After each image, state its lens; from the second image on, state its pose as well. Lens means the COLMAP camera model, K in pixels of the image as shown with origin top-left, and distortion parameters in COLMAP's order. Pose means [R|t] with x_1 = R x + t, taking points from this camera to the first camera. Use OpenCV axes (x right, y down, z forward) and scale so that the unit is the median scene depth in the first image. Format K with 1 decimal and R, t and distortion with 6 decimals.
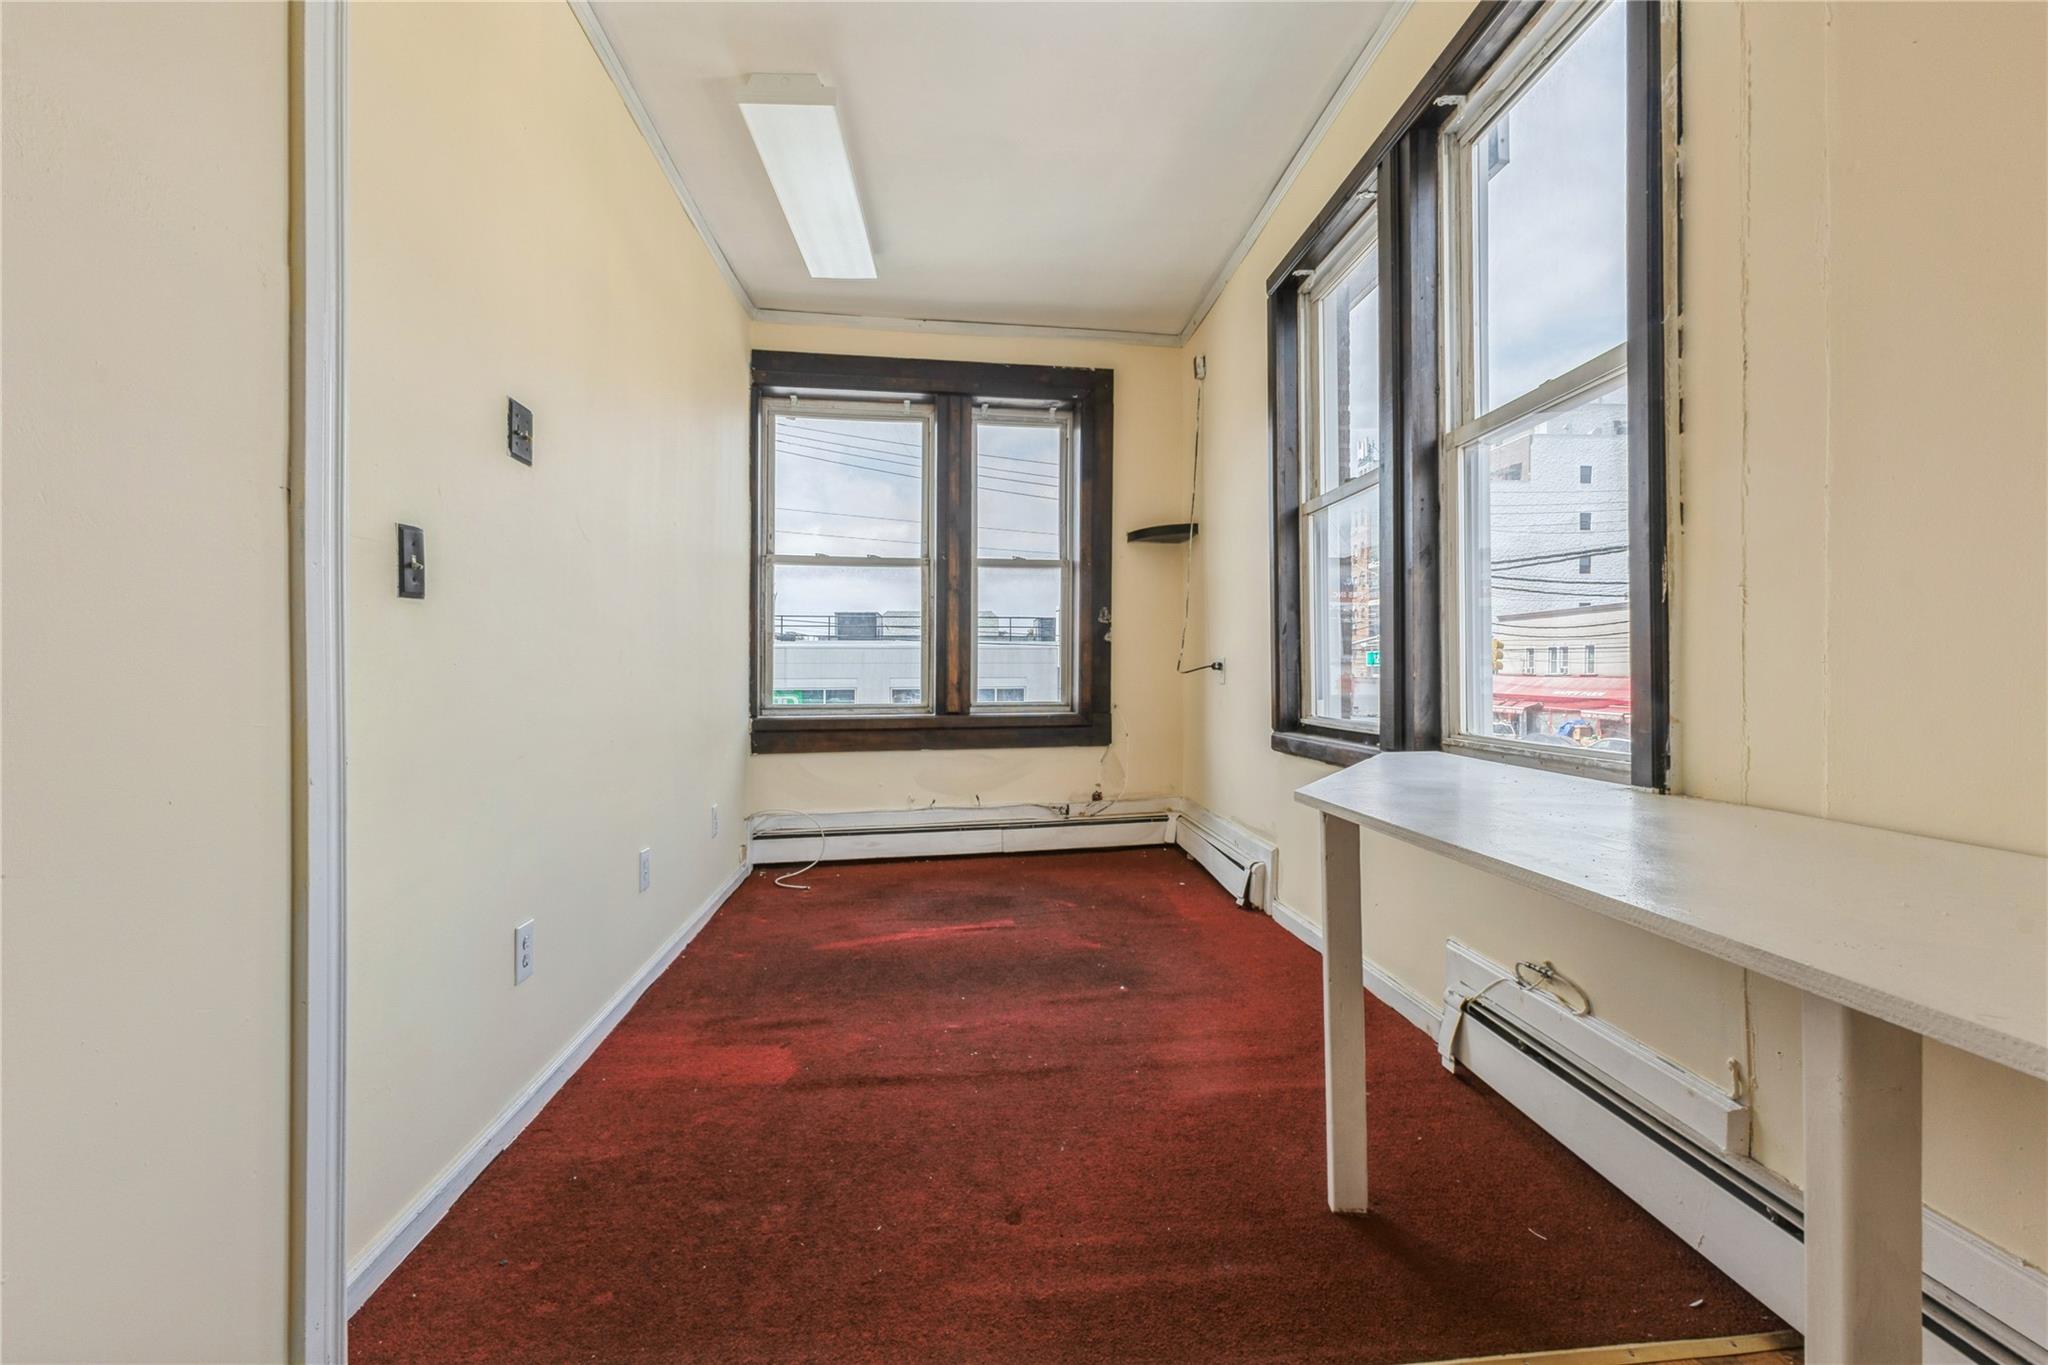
lens RADIAL K [[899.5, 0, 1026.1], [0, 899.5, 666.4], [0, 0, 1]] dist [0.015020, -0.003623]
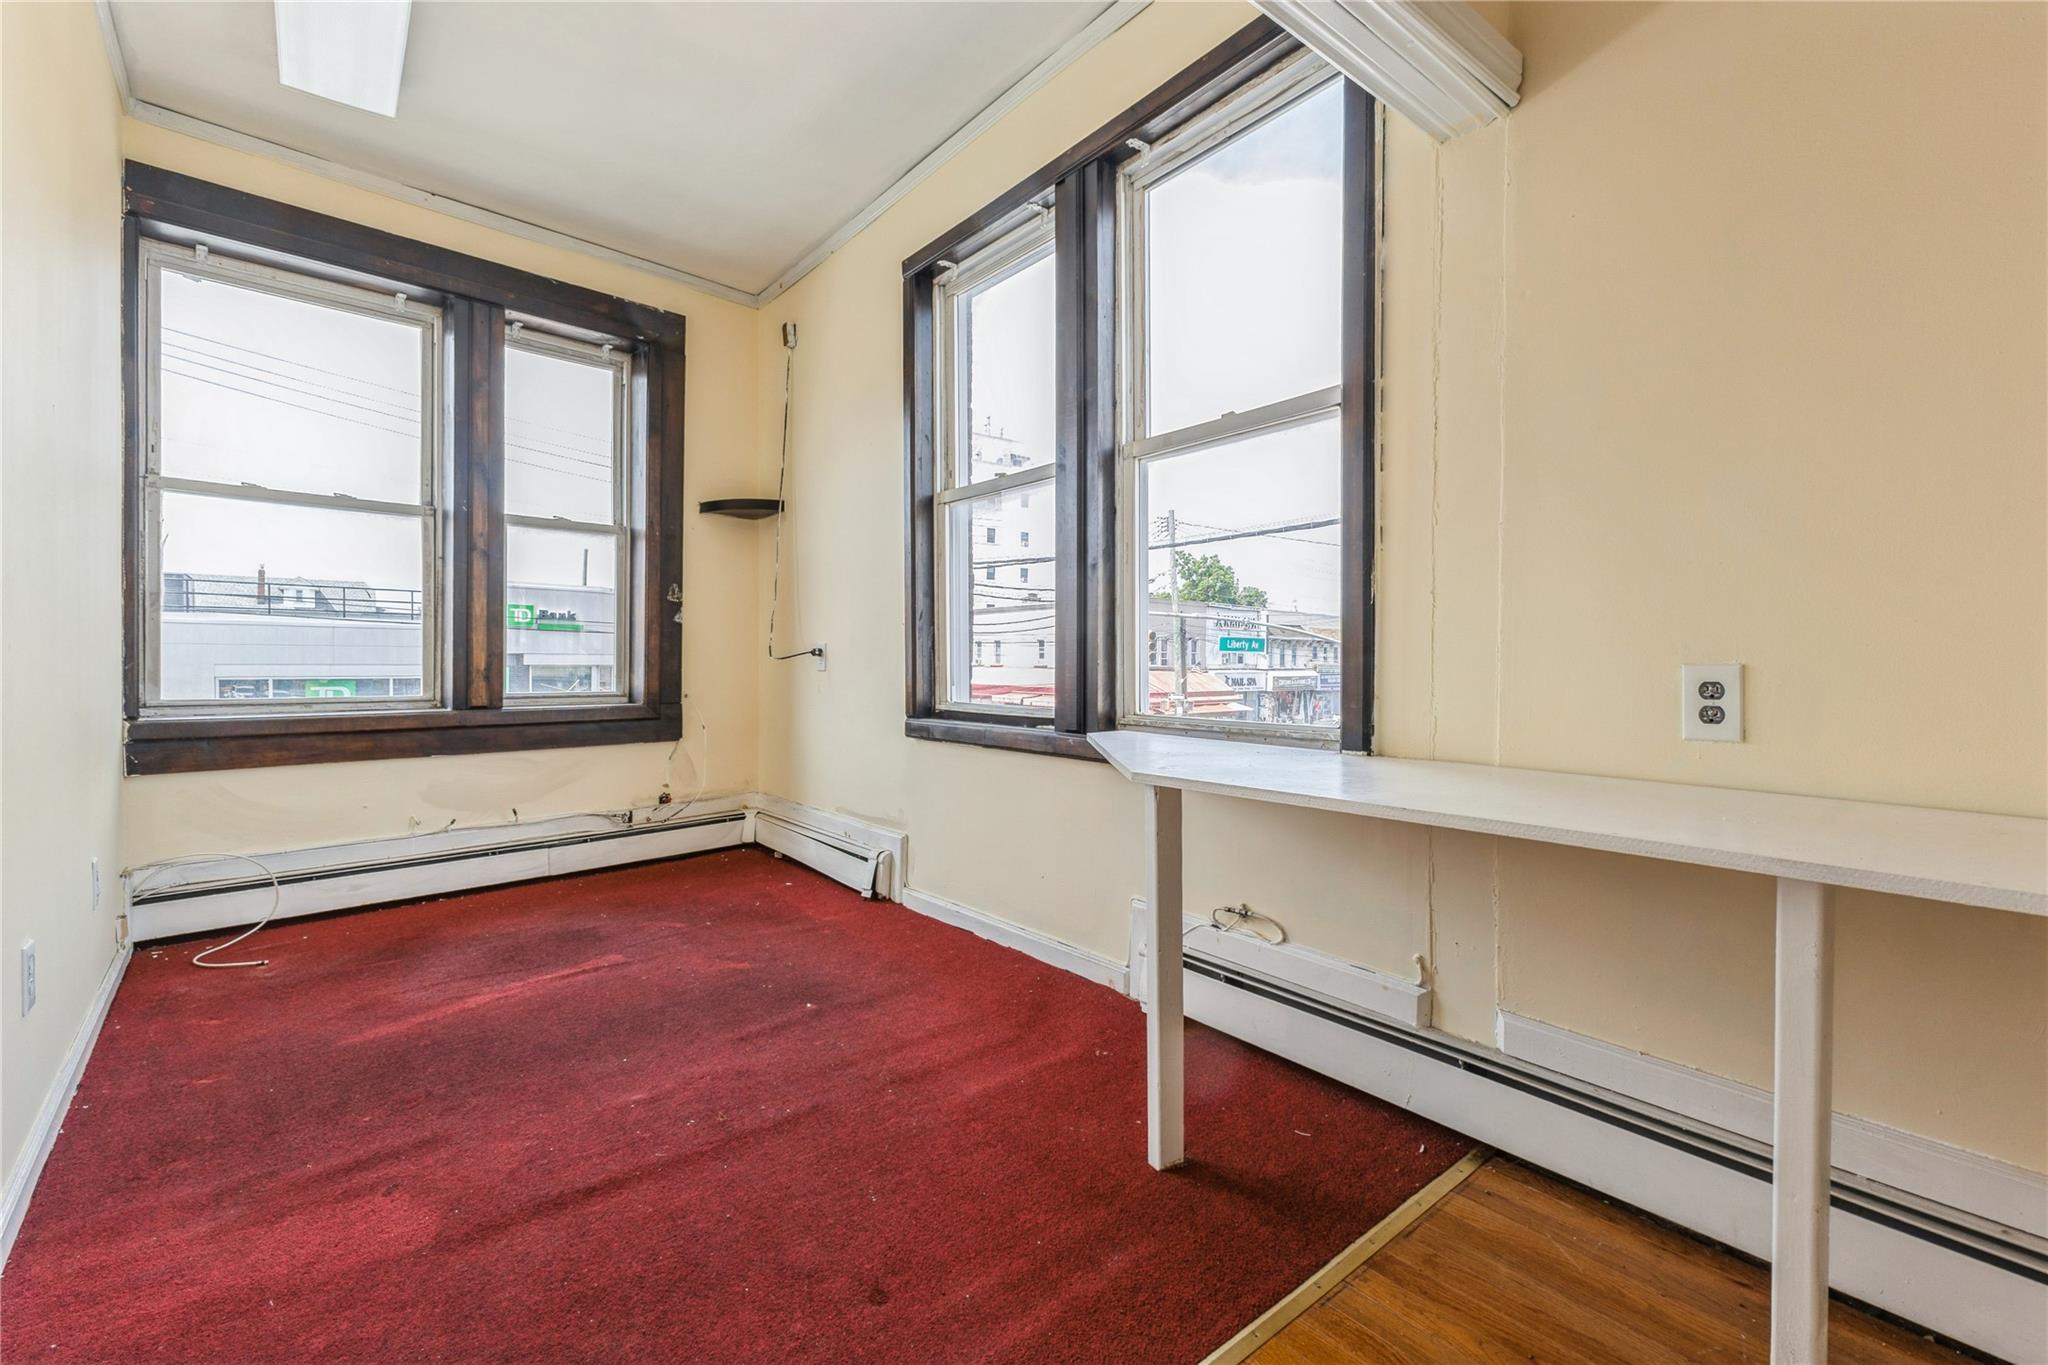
lens RADIAL K [[899.5, 0, 1011.6], [0, 899.5, 661.3], [0, 0, 1]] dist [0.015020, -0.003623]
pose [[0.823744, 0.008678, 0.566895, -0.196663], [-0.012165, 0.999923, 0.002370, 0.006019], [-0.566831, -0.008849, 0.823786, 0.117313]]
